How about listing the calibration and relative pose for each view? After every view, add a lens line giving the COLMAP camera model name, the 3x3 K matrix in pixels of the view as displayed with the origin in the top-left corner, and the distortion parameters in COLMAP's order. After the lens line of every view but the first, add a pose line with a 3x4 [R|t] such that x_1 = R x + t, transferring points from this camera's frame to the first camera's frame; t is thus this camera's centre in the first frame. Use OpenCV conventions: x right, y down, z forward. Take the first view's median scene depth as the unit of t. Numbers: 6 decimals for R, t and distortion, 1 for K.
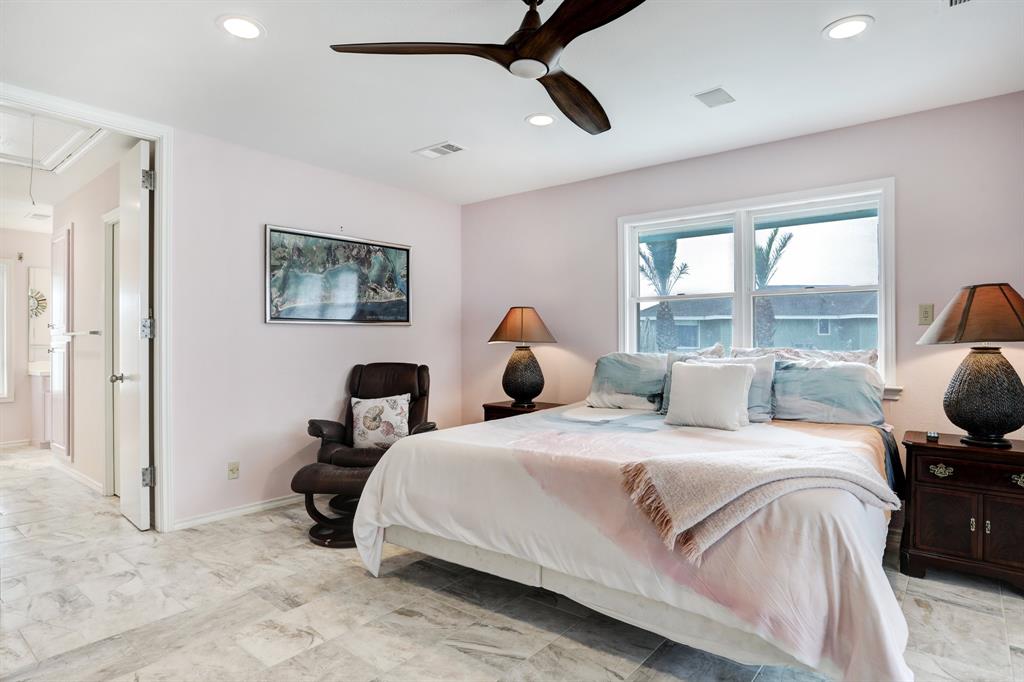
lens RADIAL K [[567.3, 0, 516.4], [0, 567.3, 342.5], [0, 0, 1]] dist [-0.029401, 0.001504]
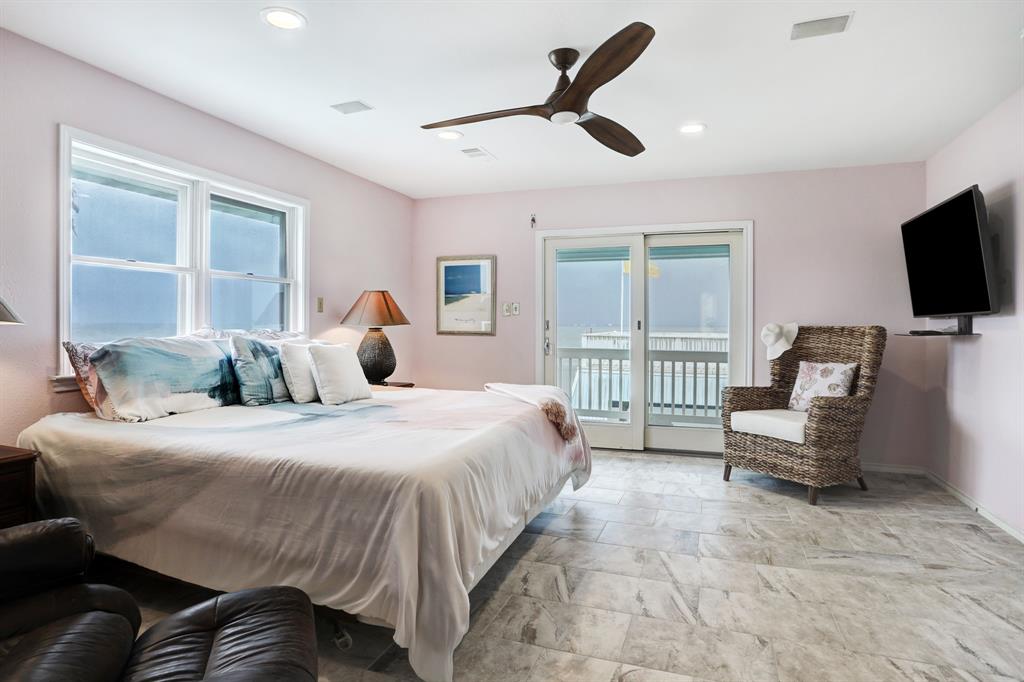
lens RADIAL K [[567.3, 0, 515.3], [0, 567.3, 334.2], [0, 0, 1]] dist [-0.029401, 0.001504]
pose [[-0.333662, -0.009401, 0.942646, -1.004783], [-0.000220, 0.999951, 0.009894, 0.011709], [-0.942693, 0.003094, -0.333648, 1.318717]]
